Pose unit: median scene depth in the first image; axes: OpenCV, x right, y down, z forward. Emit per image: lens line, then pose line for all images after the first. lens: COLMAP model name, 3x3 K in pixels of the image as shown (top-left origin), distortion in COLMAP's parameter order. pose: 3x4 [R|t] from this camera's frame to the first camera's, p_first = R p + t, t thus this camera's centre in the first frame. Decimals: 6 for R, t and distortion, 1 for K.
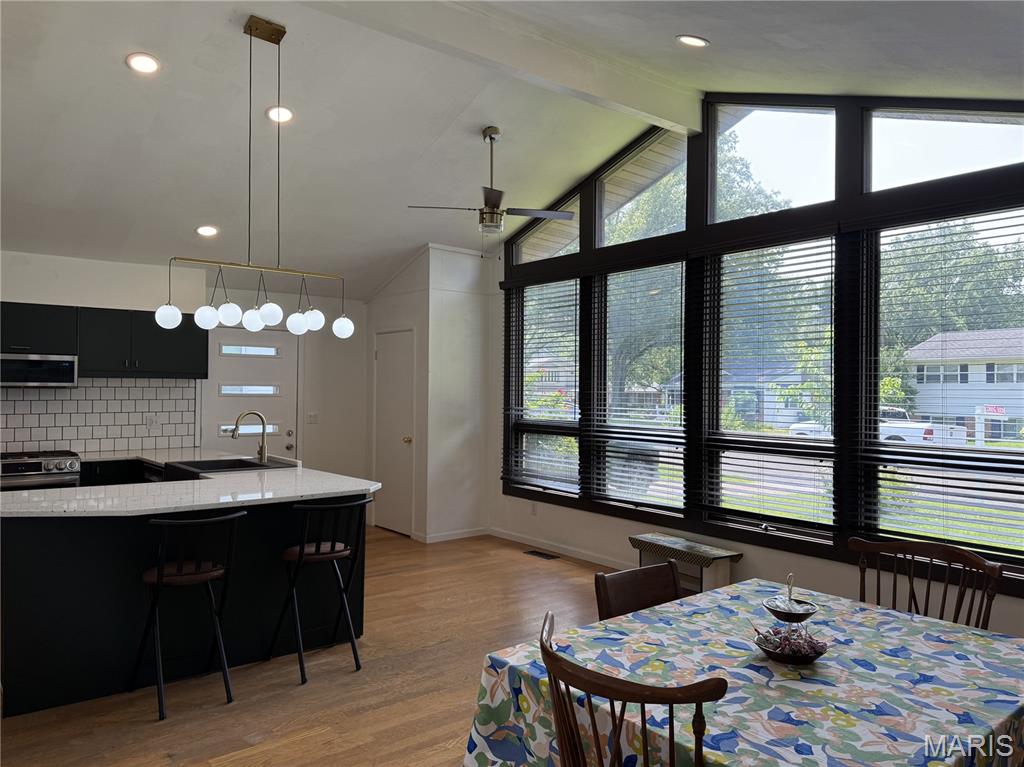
lens RADIAL K [[714.7, 0, 503.1], [0, 714.7, 382.4], [0, 0, 1]] dist [0.068195, -0.079484]
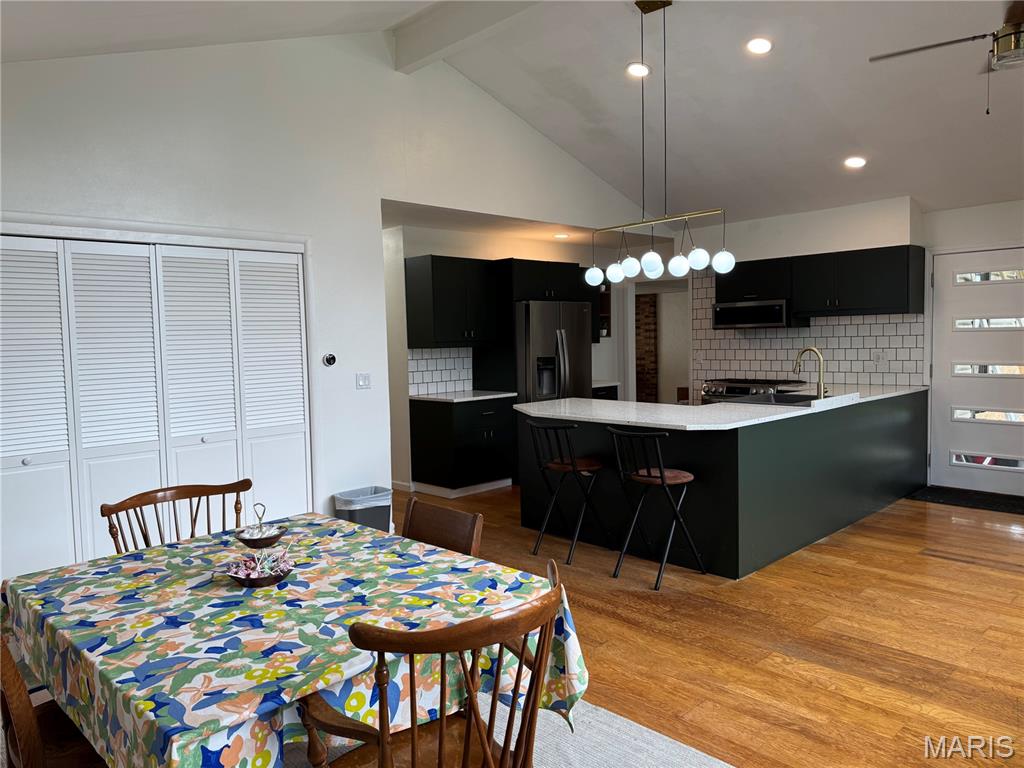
lens RADIAL K [[714.7, 0, 526.2], [0, 714.7, 322.1], [0, 0, 1]] dist [0.068195, -0.079484]
pose [[0.124333, -0.032987, -0.991692, 0.717518], [0.037144, 0.998901, -0.028570, 0.023947], [0.991545, -0.033283, 0.125421, 0.603822]]
